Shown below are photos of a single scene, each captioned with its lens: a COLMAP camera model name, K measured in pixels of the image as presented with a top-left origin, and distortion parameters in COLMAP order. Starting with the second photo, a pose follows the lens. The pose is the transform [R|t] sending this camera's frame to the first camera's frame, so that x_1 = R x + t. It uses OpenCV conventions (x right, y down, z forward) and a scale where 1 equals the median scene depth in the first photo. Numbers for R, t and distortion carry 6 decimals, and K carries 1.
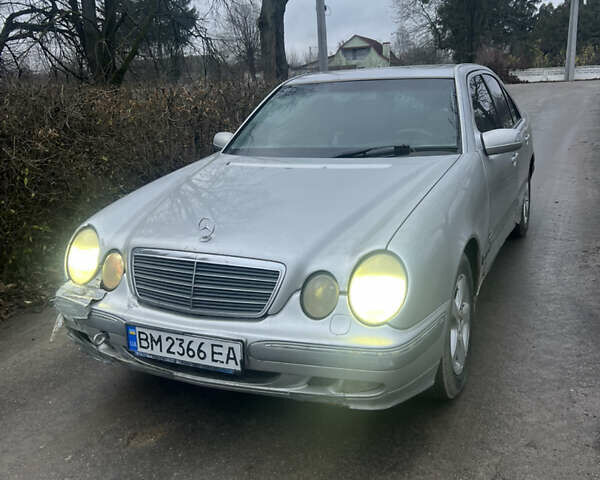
lens RADIAL K [[595.7, 0, 300.0], [0, 595.7, 240.0], [0, 0, 1]] dist [0.082757, -0.164411]
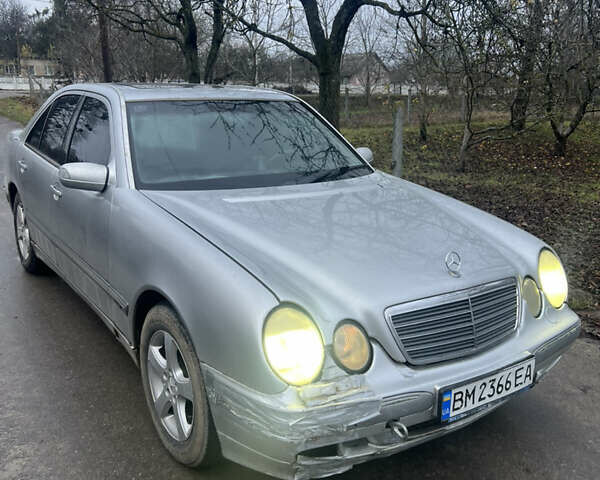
lens RADIAL K [[595.7, 0, 300.0], [0, 595.7, 240.0], [0, 0, 1]] dist [0.082757, -0.164411]
pose [[0.503847, -0.162795, 0.848313, -1.099805], [0.175619, 0.980874, 0.083927, -0.181616], [-0.845752, 0.106693, 0.522801, 0.716576]]
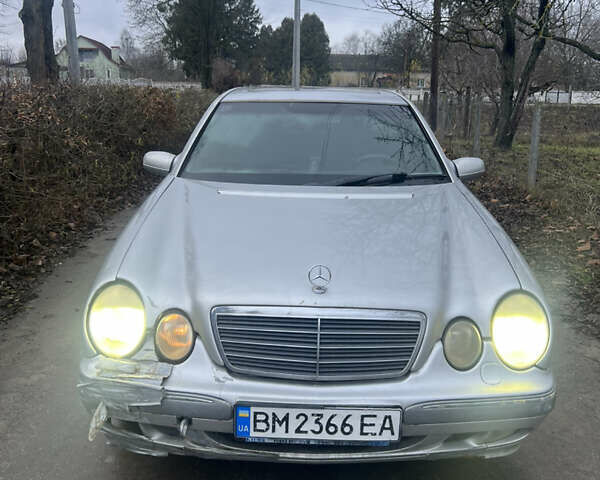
lens RADIAL K [[595.7, 0, 300.0], [0, 595.7, 240.0], [0, 0, 1]] dist [0.082757, -0.164411]
pose [[0.905688, -0.042722, 0.421788, -0.548666], [0.048357, 0.998827, -0.002665, -0.073389], [-0.421179, 0.022810, 0.906691, 0.243437]]
